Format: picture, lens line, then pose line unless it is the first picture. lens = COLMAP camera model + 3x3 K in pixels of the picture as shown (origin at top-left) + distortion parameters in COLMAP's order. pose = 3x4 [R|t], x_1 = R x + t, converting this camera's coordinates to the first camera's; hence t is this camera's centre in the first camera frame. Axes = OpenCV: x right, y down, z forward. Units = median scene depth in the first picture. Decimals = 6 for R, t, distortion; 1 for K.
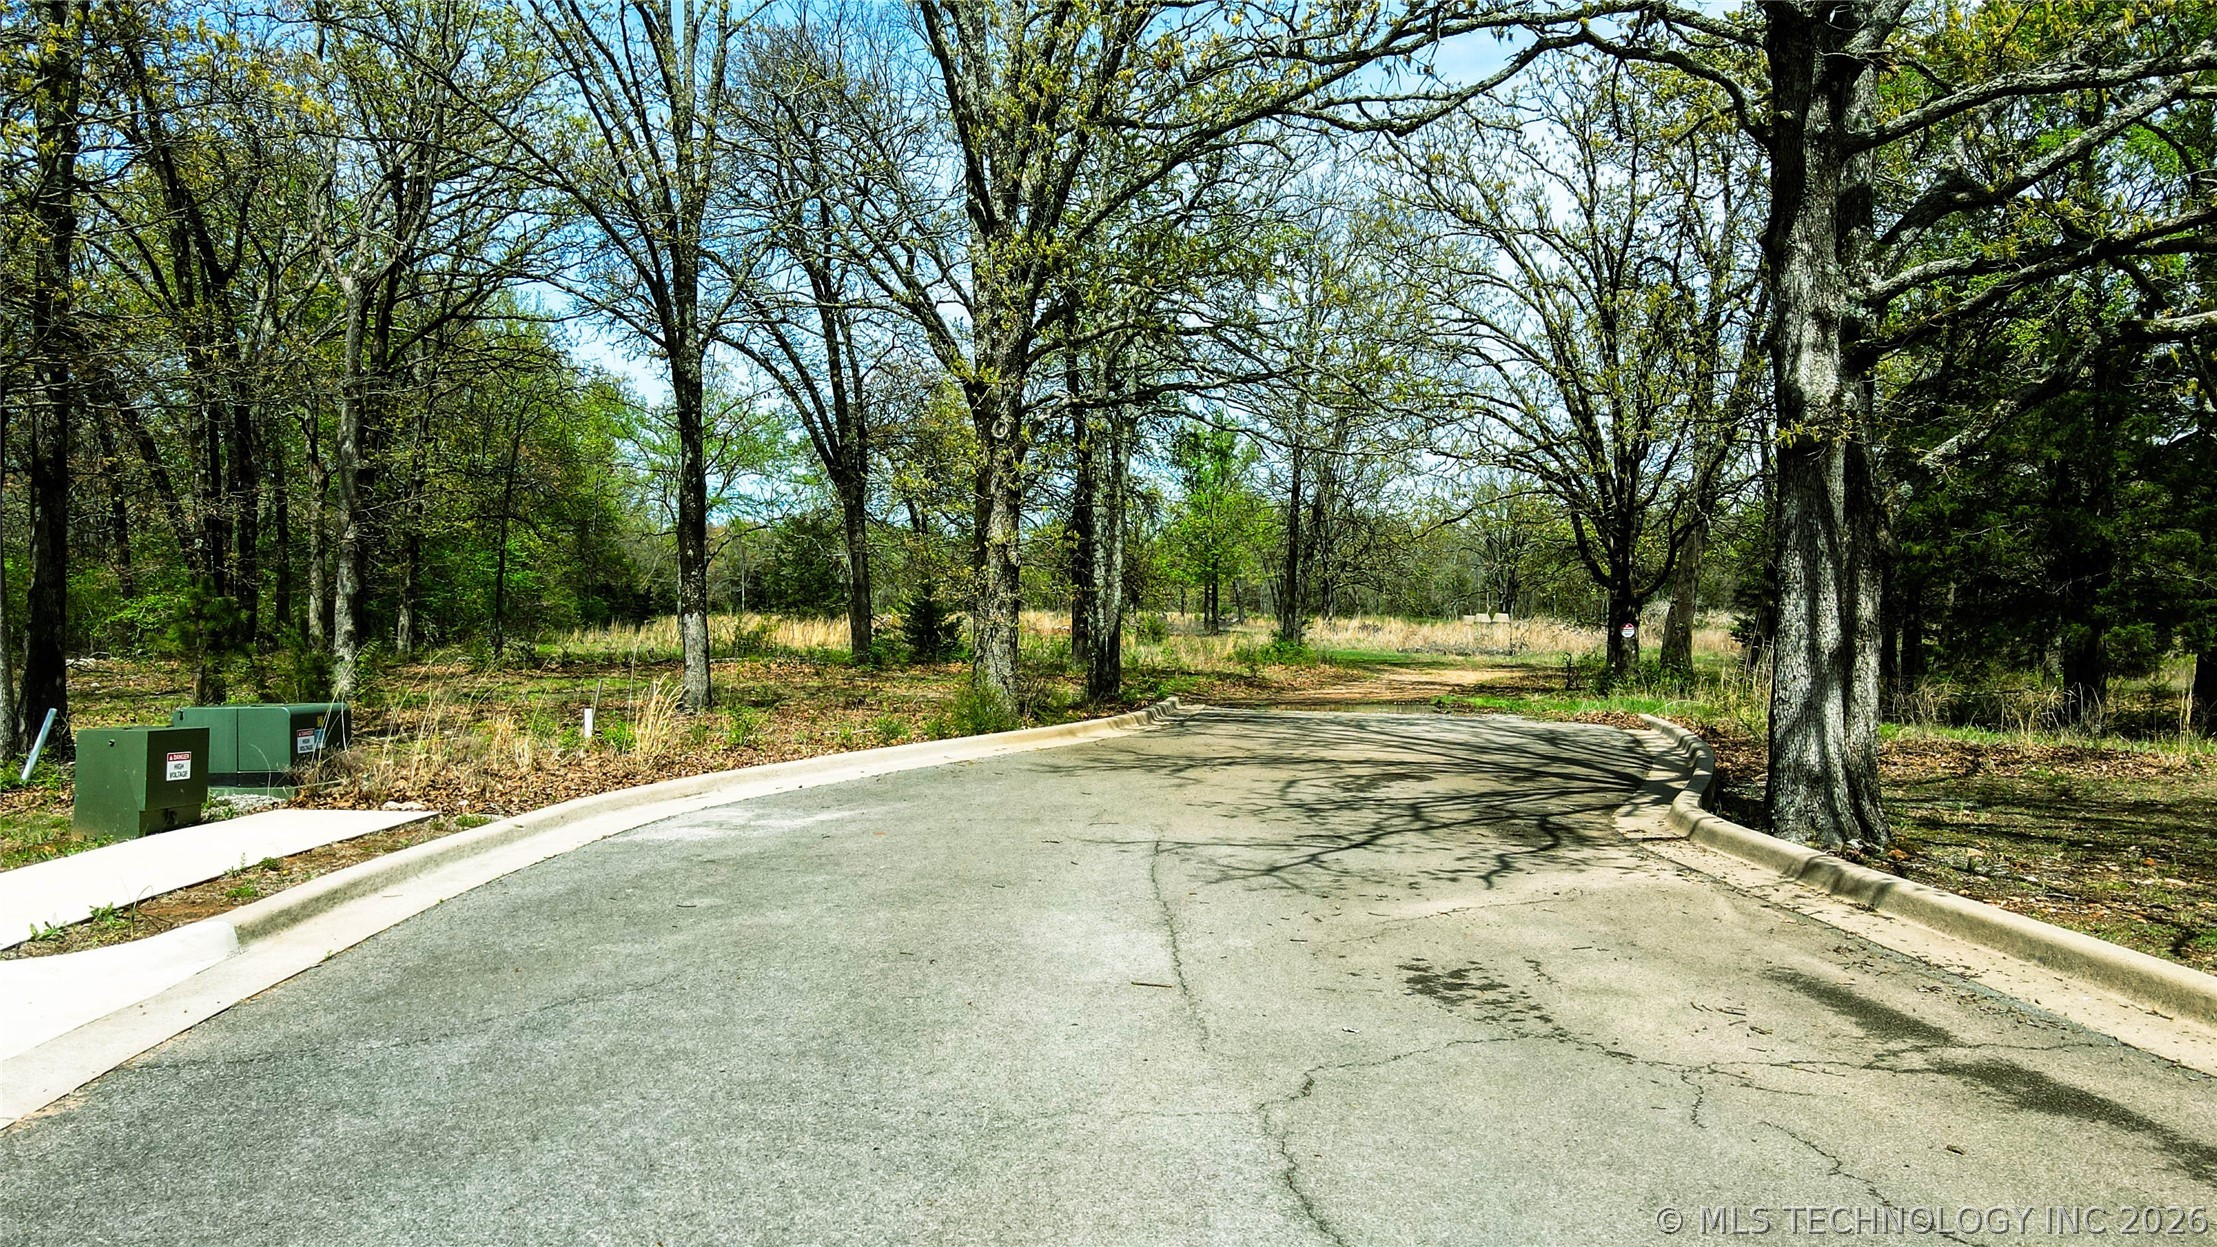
lens RADIAL K [[1677.3, 0, 1108.5], [0, 1677.3, 623.5], [0, 0, 1]] dist [0.008315, 0.007417]
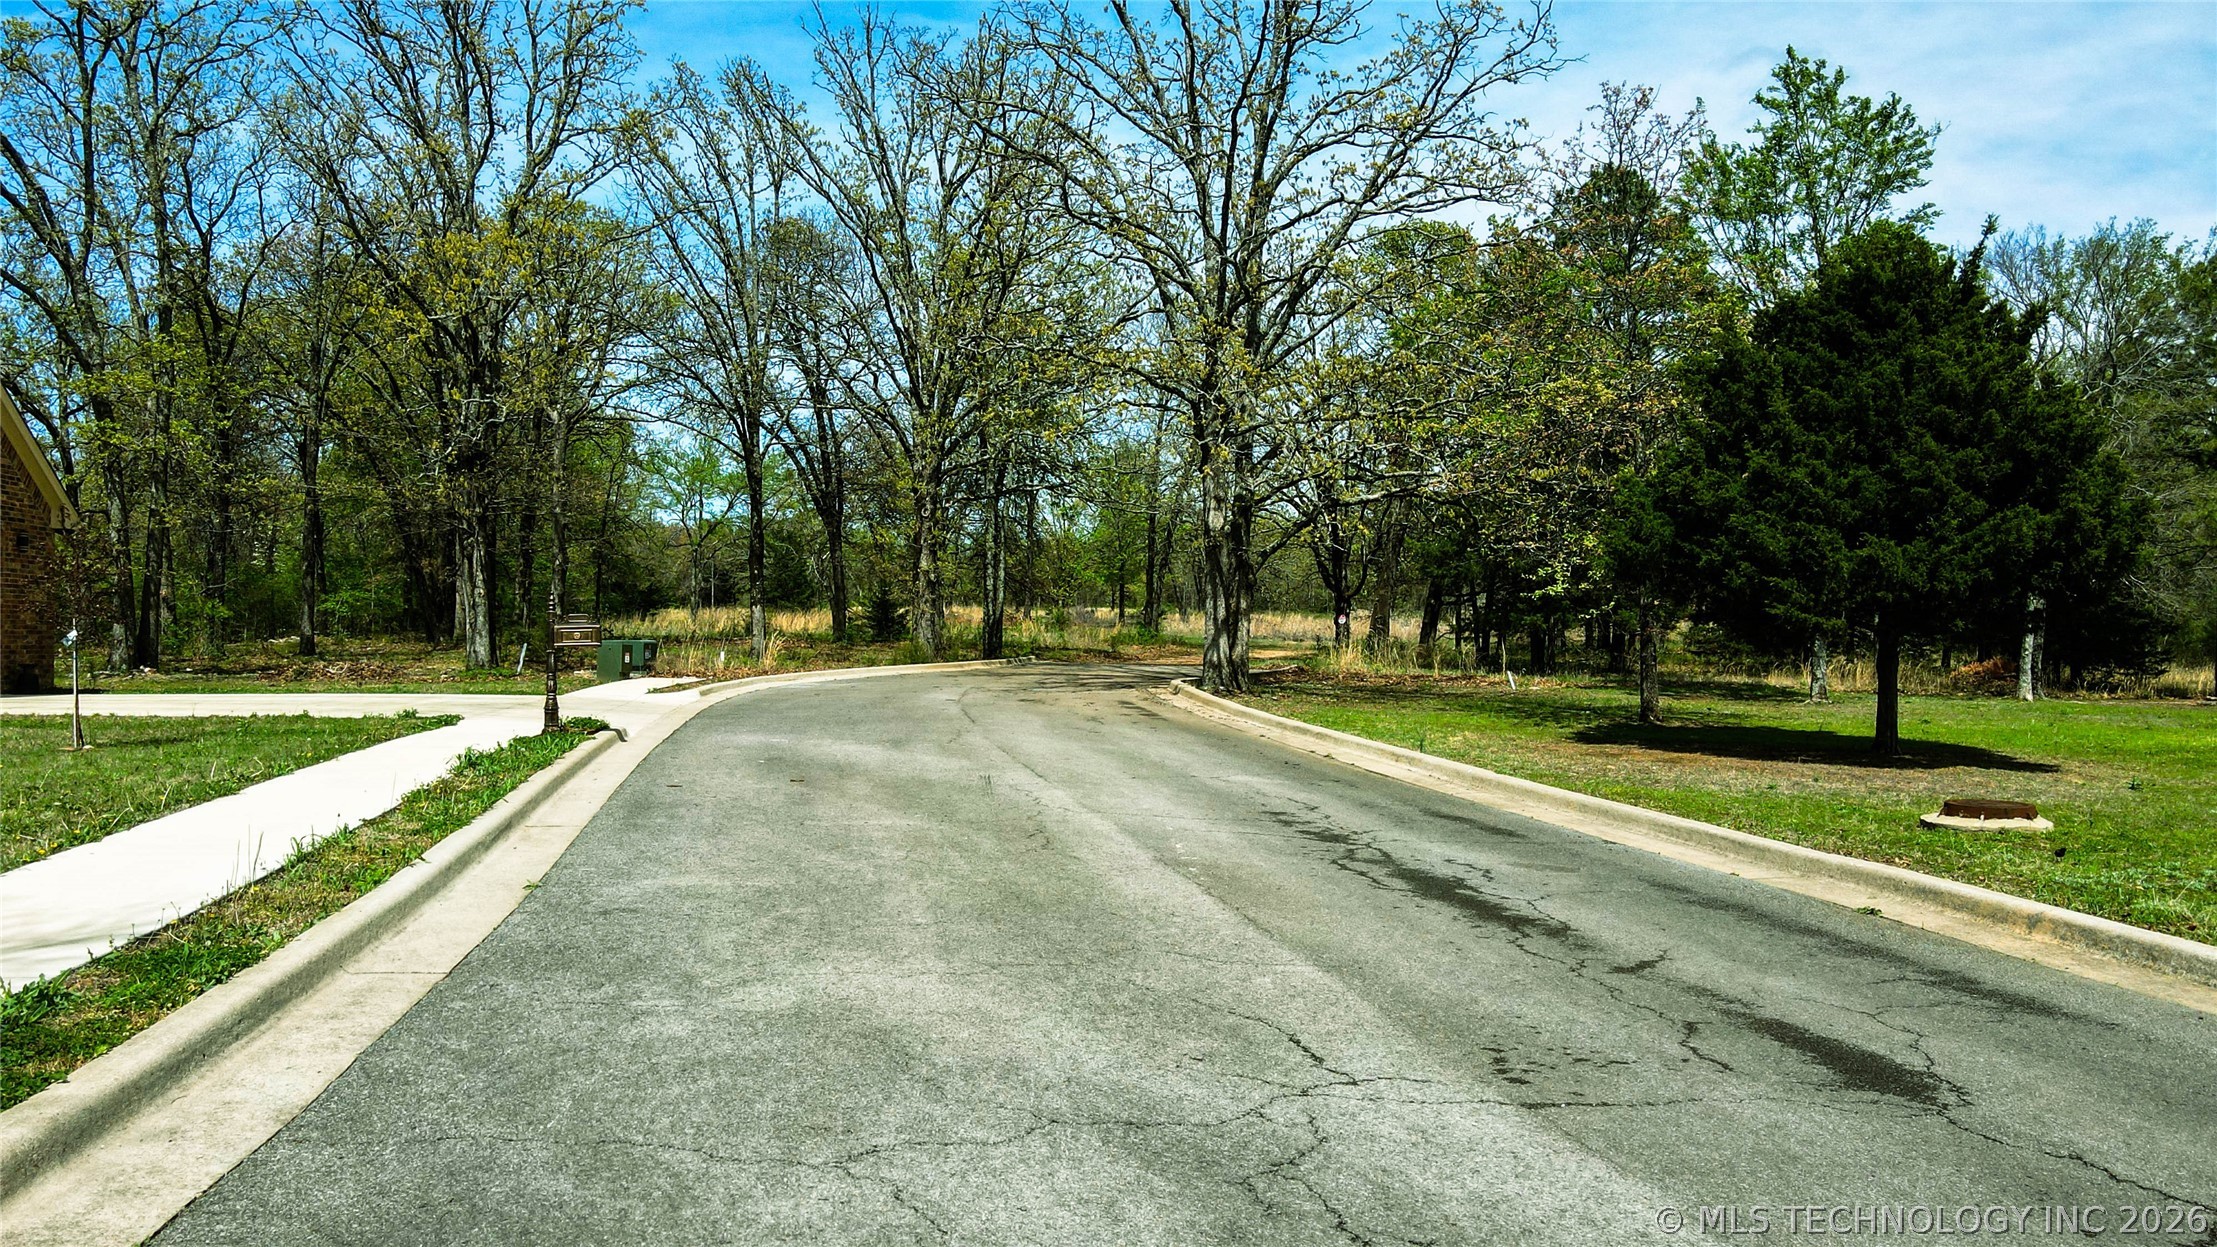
lens RADIAL K [[1677.3, 0, 1108.5], [0, 1677.3, 623.5], [0, 0, 1]] dist [0.008315, 0.007417]
pose [[0.999593, 0.003338, 0.028334, 0.083739], [-0.003421, 0.999990, 0.002876, 0.007714], [-0.028324, -0.002972, 0.999594, -0.864153]]
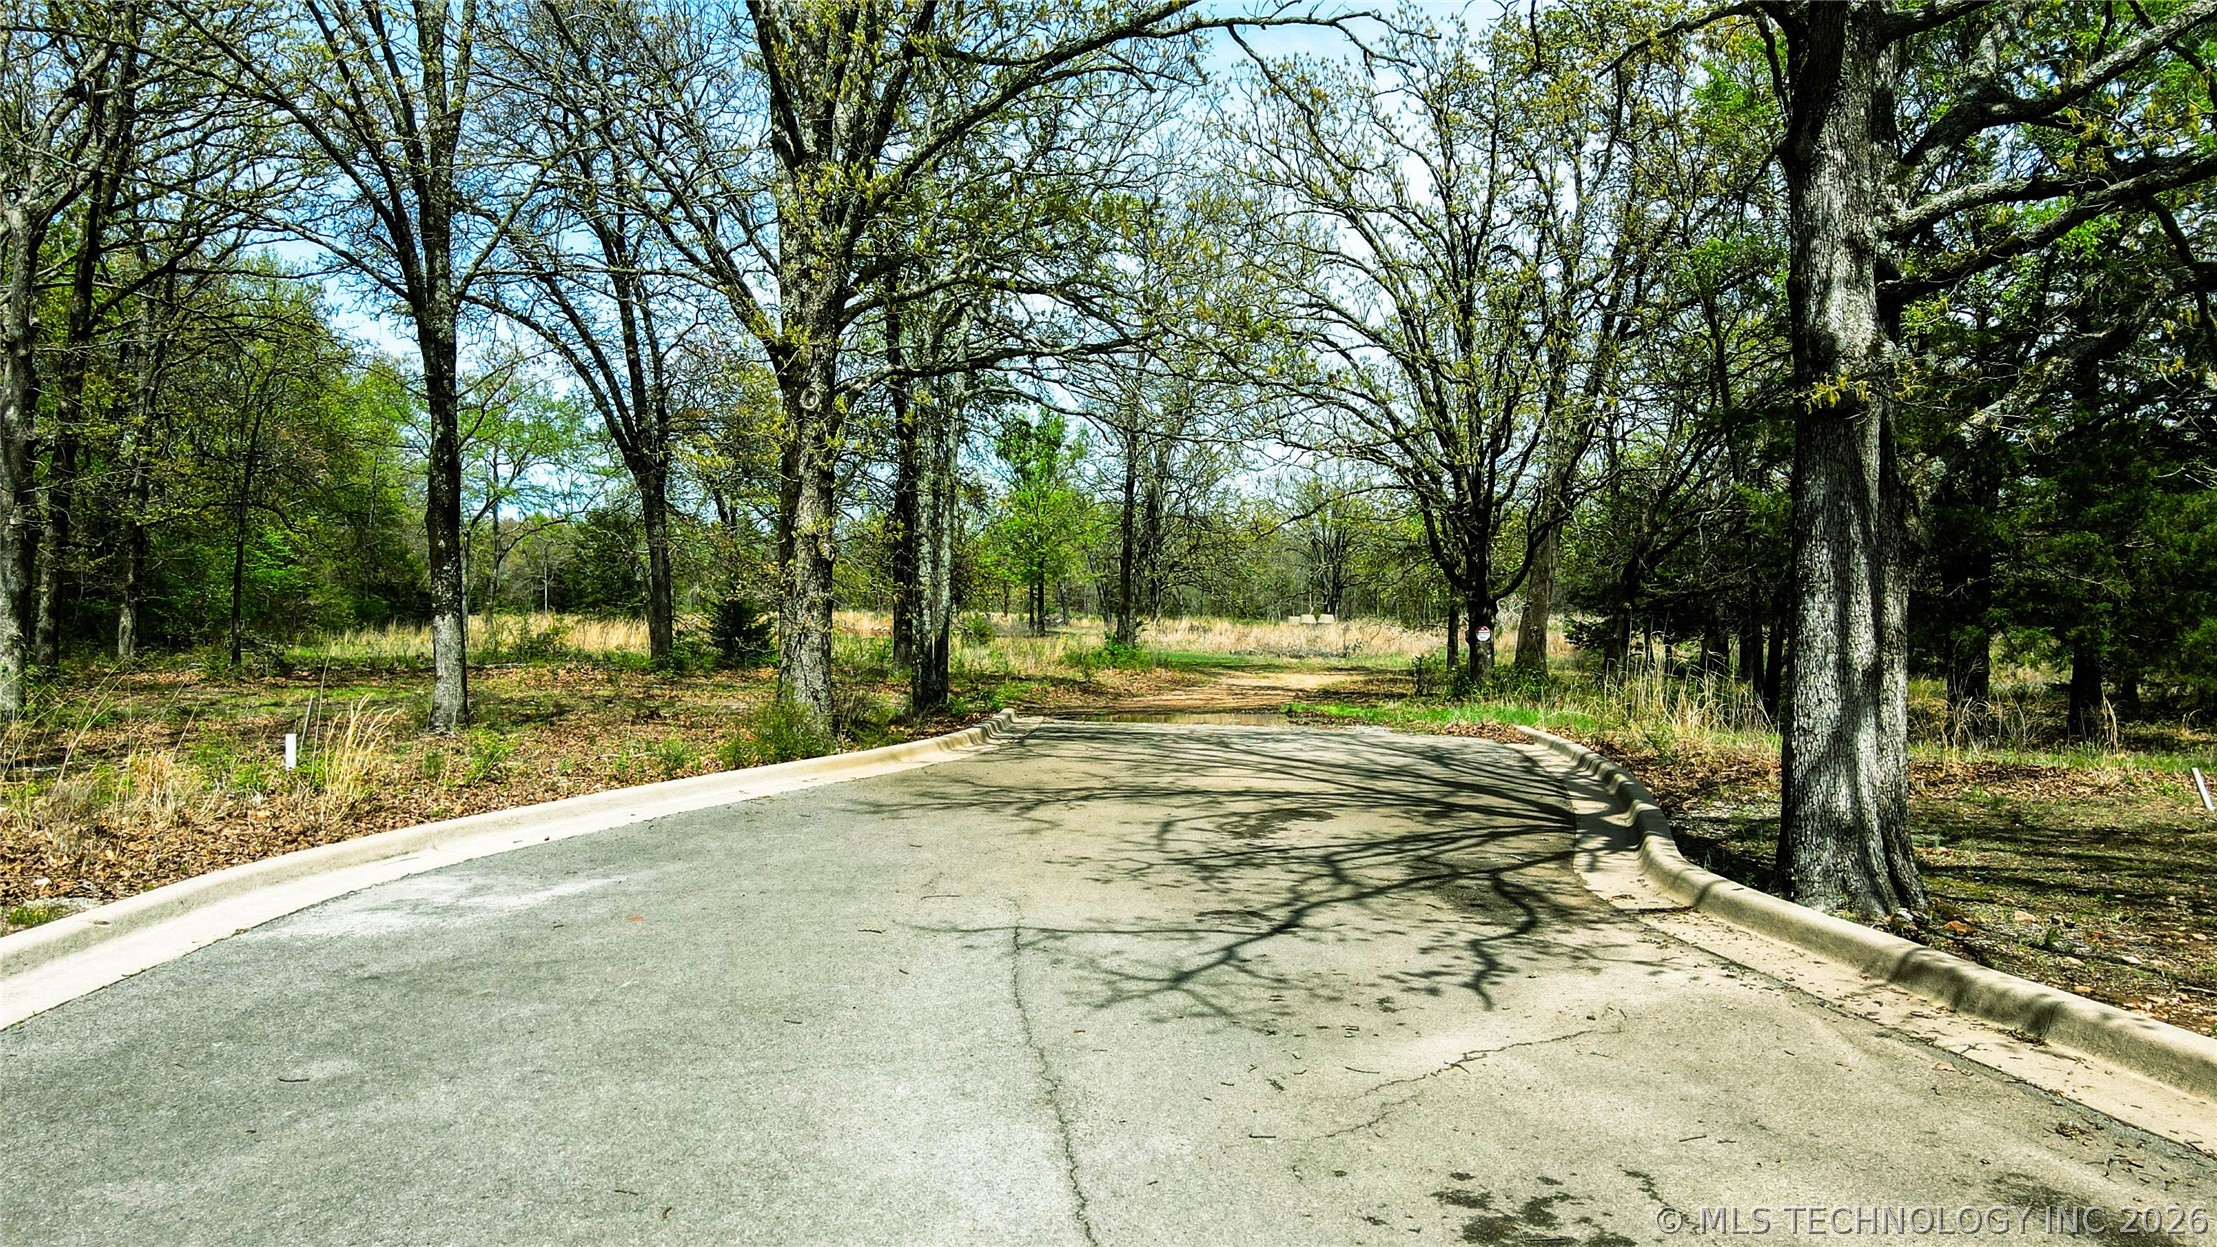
lens RADIAL K [[1677.3, 0, 1108.5], [0, 1677.3, 623.5], [0, 0, 1]] dist [0.008315, 0.007417]
pose [[0.994320, 0.000779, 0.106430, -0.004315], [-0.000780, 1.000000, -0.000035, -0.002141], [-0.106430, -0.000048, 0.994320, 0.125002]]
